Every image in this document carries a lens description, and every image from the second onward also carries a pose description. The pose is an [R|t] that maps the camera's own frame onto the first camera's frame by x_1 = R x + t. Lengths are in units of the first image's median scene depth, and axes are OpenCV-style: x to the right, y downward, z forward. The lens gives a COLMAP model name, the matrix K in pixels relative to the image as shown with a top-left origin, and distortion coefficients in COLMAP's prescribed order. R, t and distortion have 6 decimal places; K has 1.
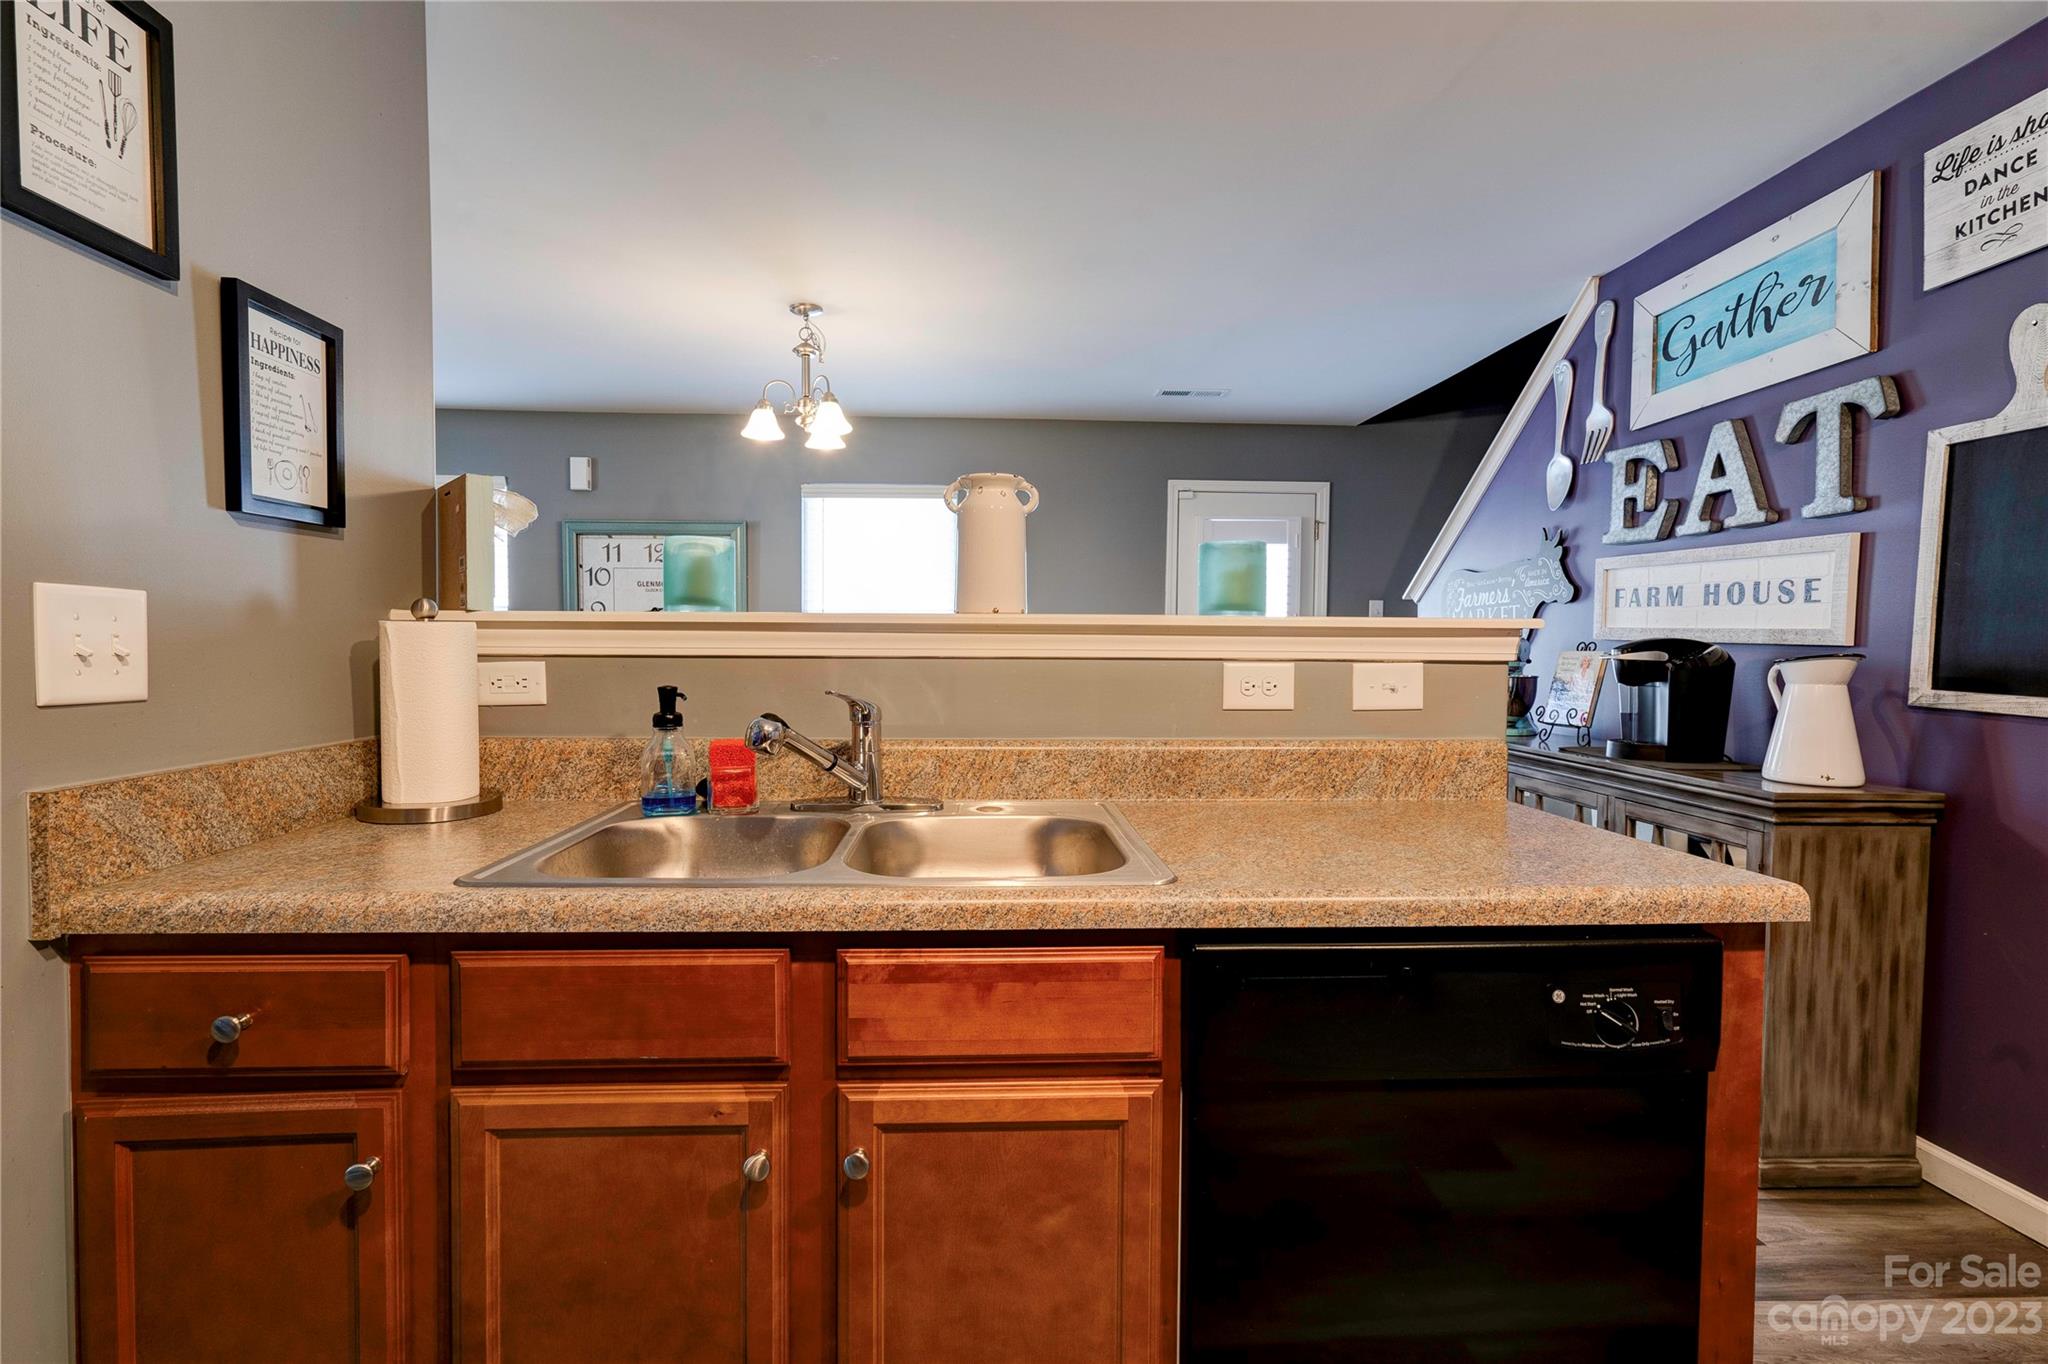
lens RADIAL K [[939.4, 0, 1014.5], [0, 939.4, 675.5], [0, 0, 1]] dist [0.004153, 0.006258]
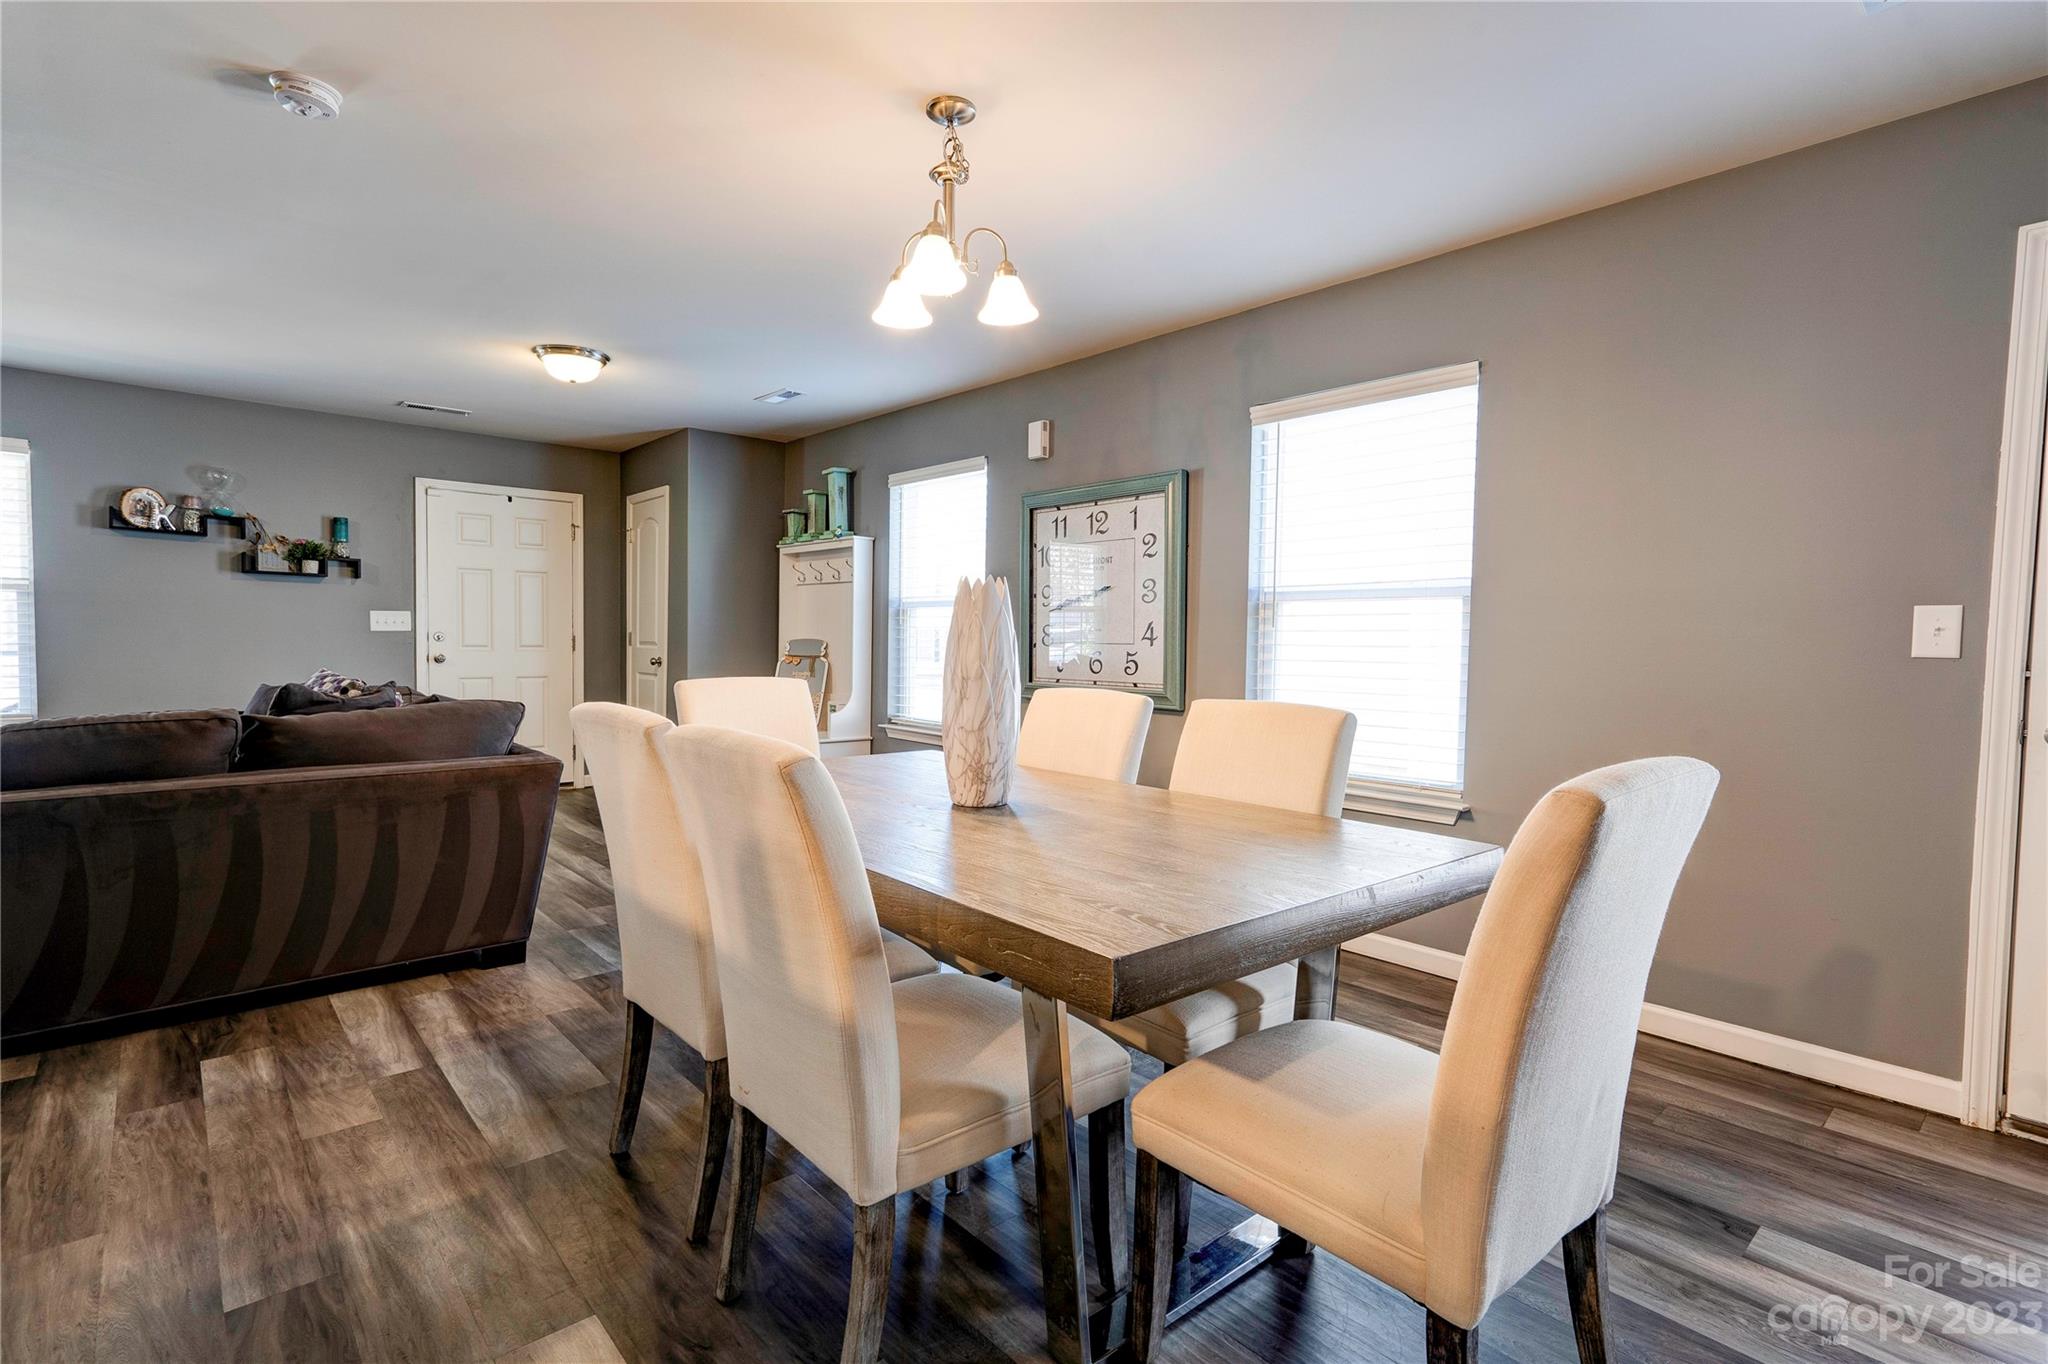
lens RADIAL K [[962.6, 0, 1009.4], [0, 962.6, 675.4], [0, 0, 1]] dist [0.001584, 0.011101]
pose [[0.627075, 0.031960, -0.778303, 0.471638], [-0.040043, 0.999159, 0.008766, -0.003376], [0.777929, 0.025669, 0.627827, 0.855568]]
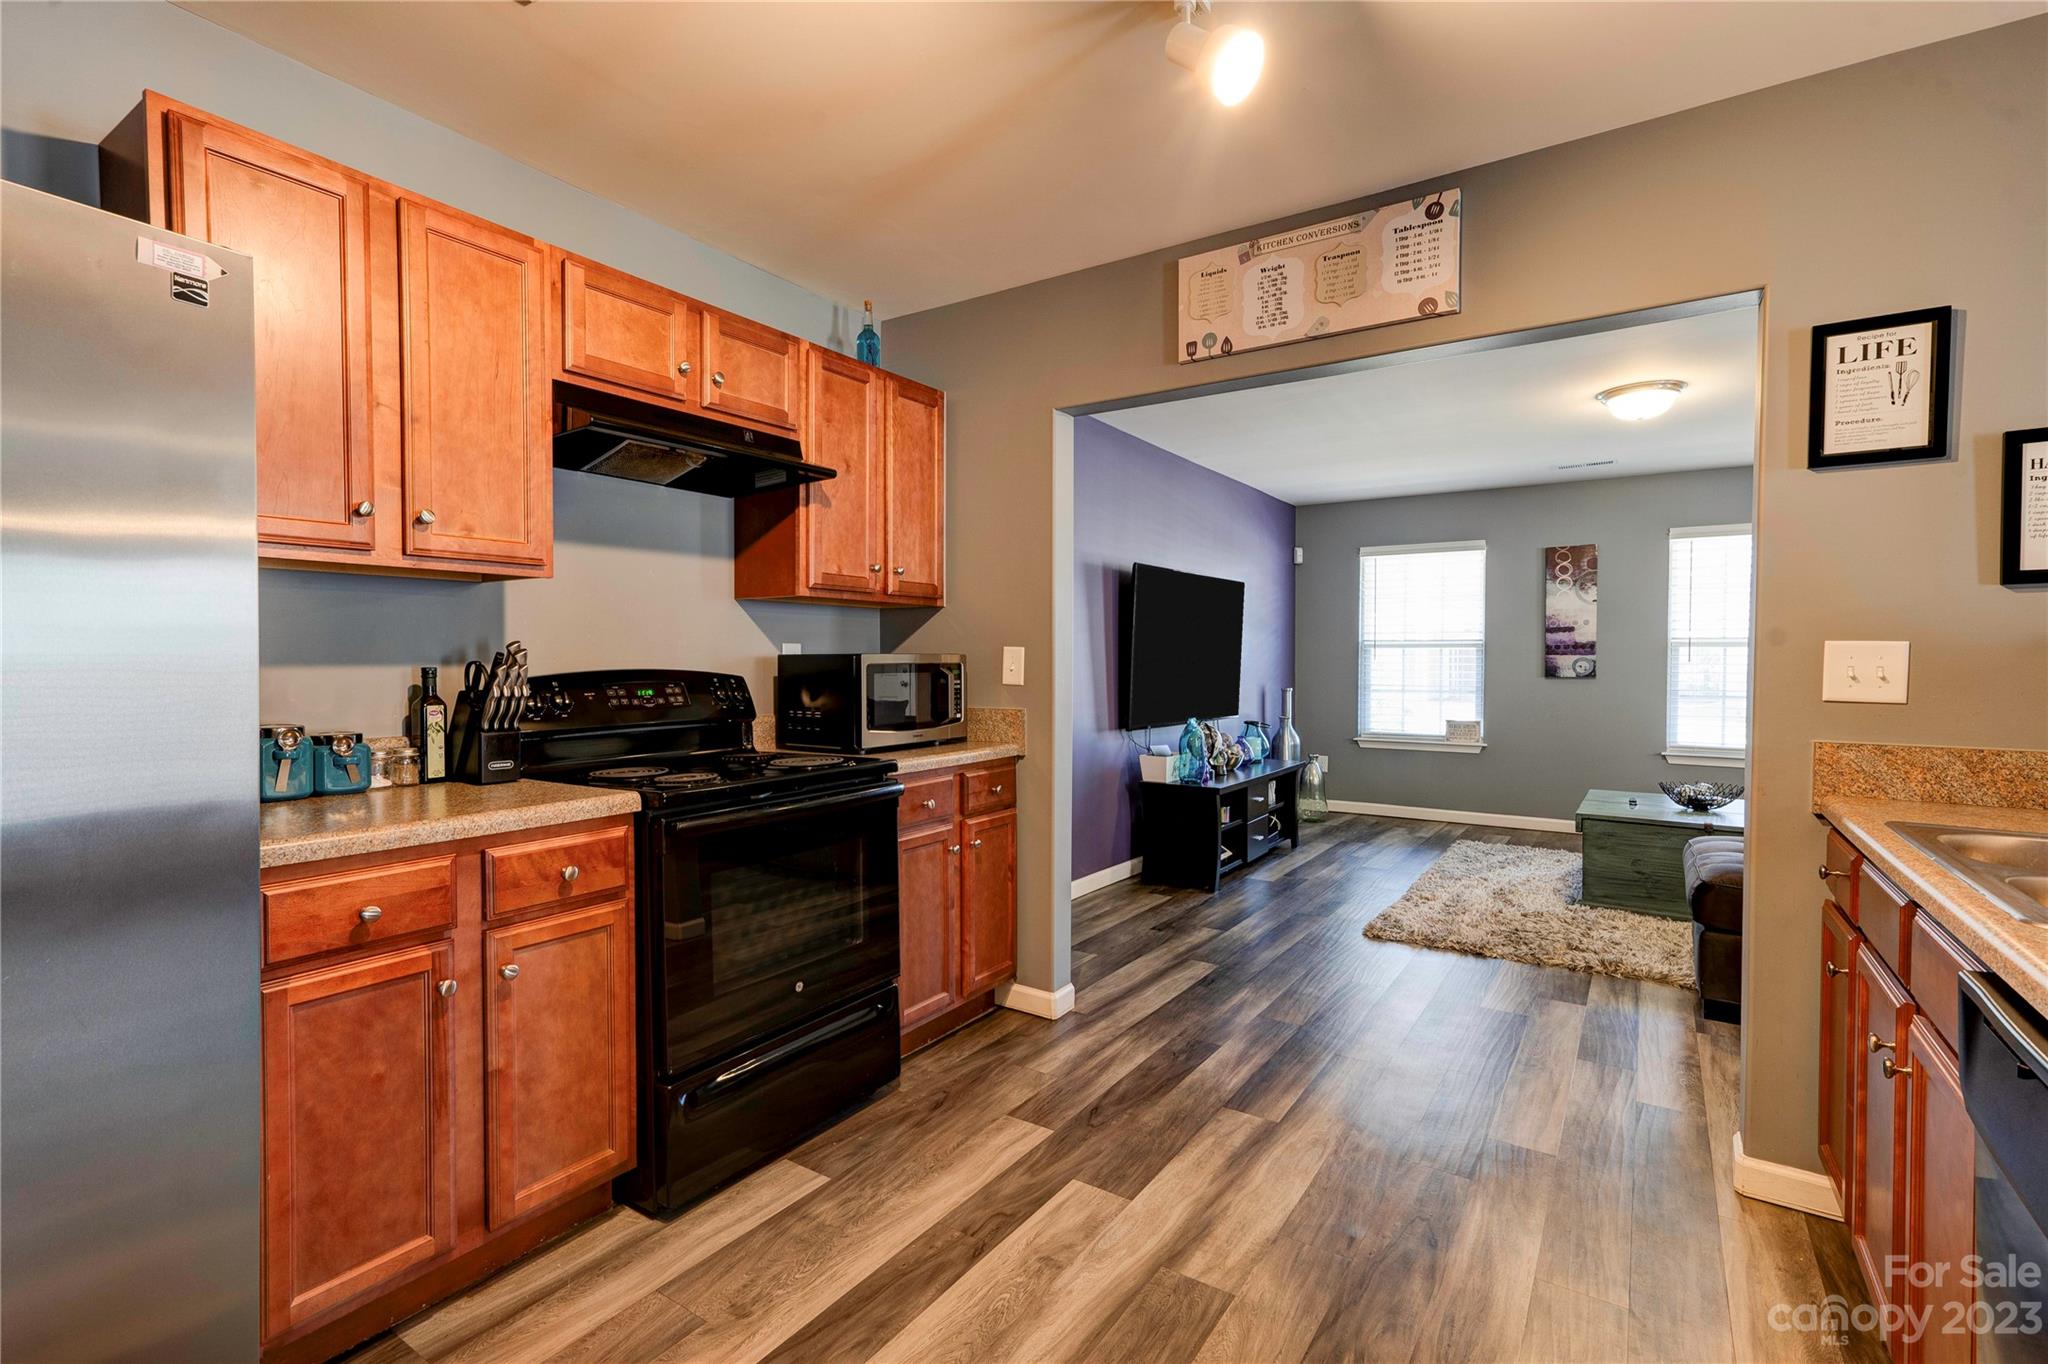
lens RADIAL K [[939.4, 0, 1014.5], [0, 939.4, 675.5], [0, 0, 1]] dist [0.004153, 0.006258]
pose [[-0.598302, 0.003753, -0.801262, 0.645005], [-0.040682, 0.998557, 0.035054, -0.008884], [0.800238, 0.053570, -0.597286, 0.314973]]
